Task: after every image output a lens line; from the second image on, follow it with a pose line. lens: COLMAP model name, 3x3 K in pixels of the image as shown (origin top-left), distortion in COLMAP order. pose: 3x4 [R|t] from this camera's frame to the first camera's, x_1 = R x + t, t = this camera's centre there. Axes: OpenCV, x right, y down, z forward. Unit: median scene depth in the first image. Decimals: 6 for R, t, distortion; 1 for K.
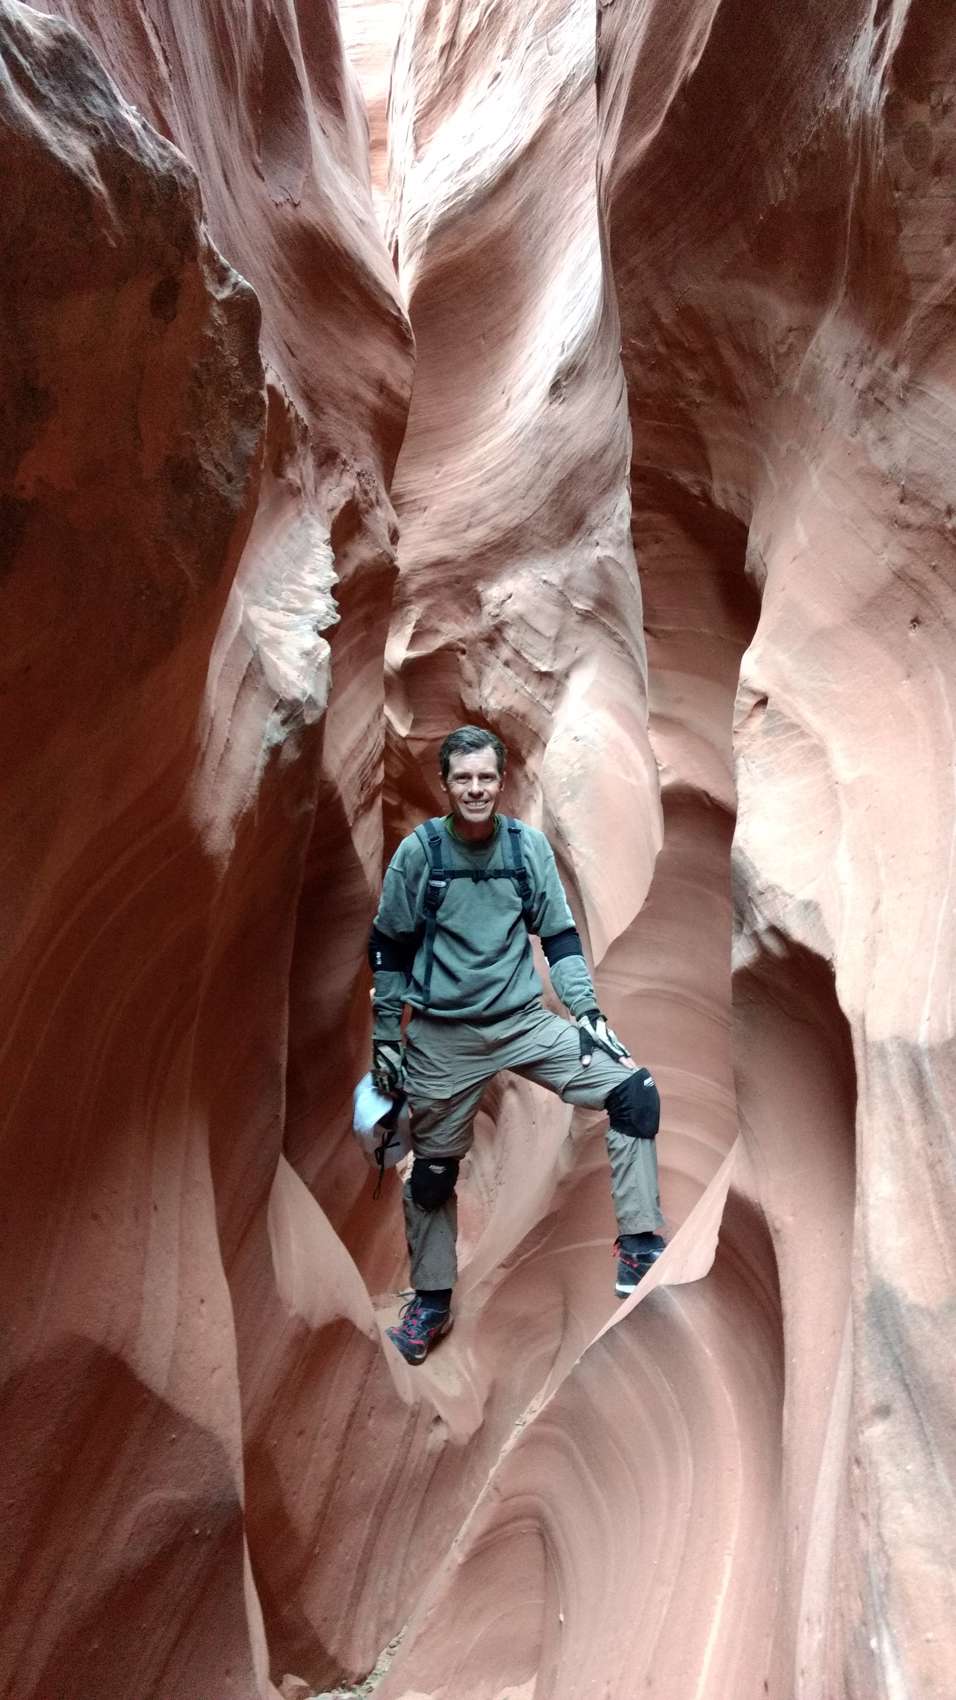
lens RADIAL K [[1263.1, 0, 478.0], [0, 1263.1, 850.0], [0, 0, 1]] dist [0.015918, 0.004224]
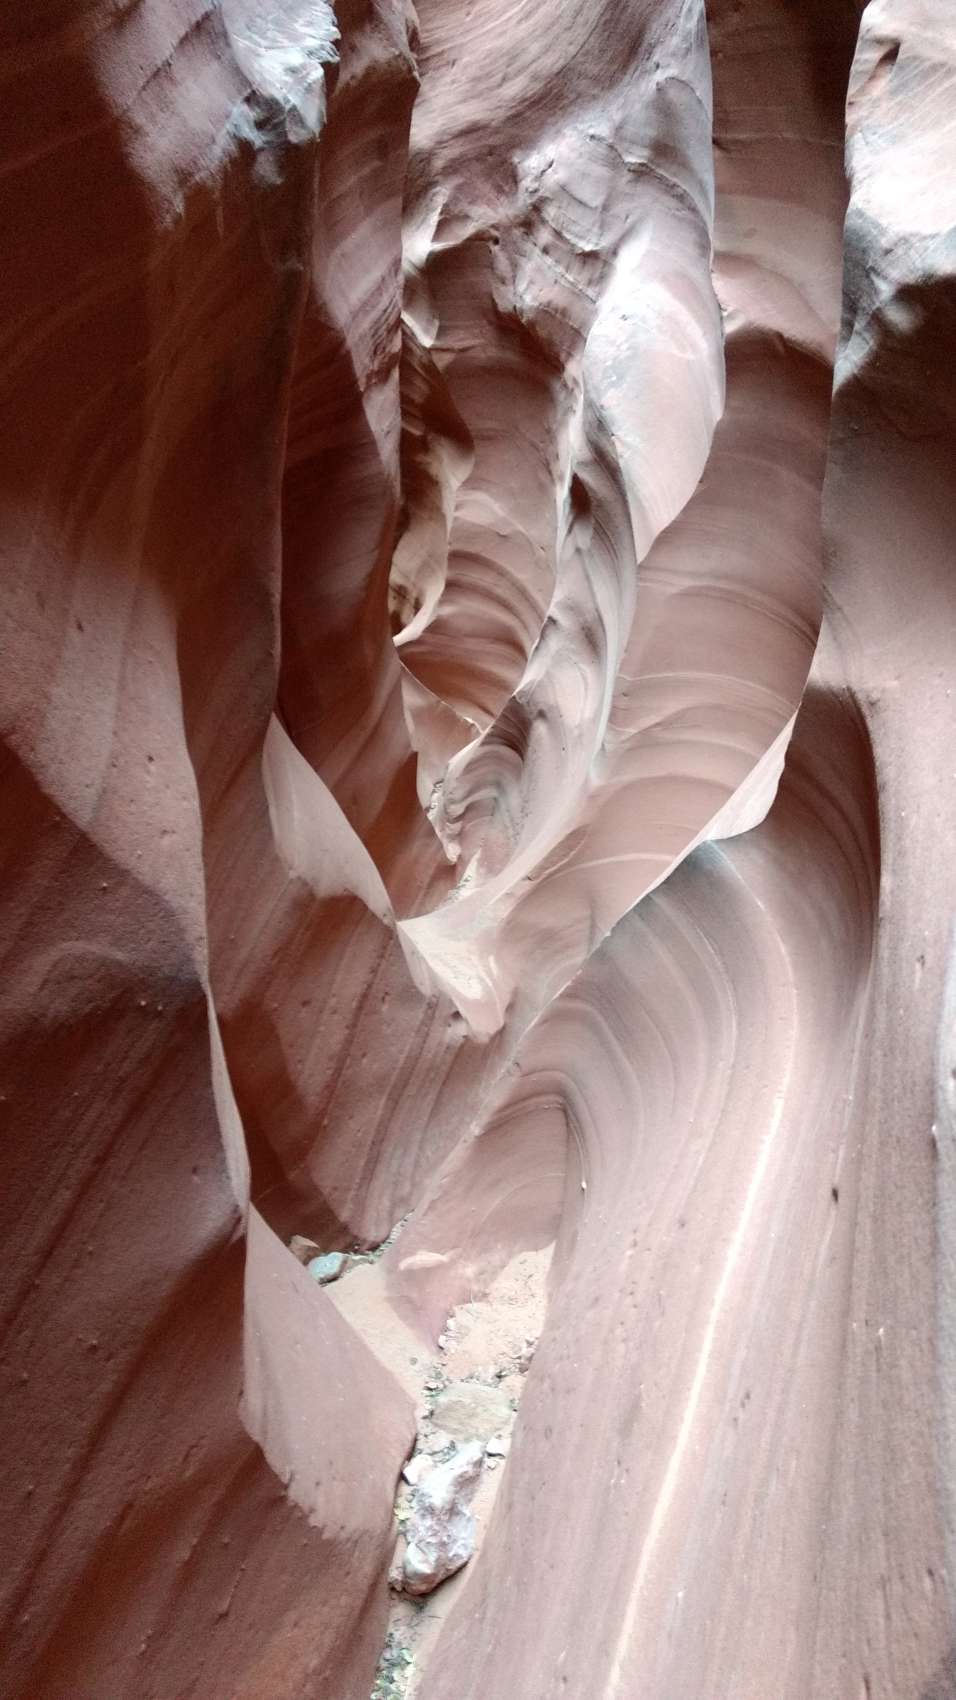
lens RADIAL K [[1268.1, 0, 482.0], [0, 1268.1, 837.1], [0, 0, 1]] dist [0.016652, -0.003468]
pose [[0.999707, 0.014798, -0.019176, 0.003075], [-0.010211, 0.975370, 0.220337, 0.097765], [0.021965, -0.220076, 0.975235, 0.092638]]
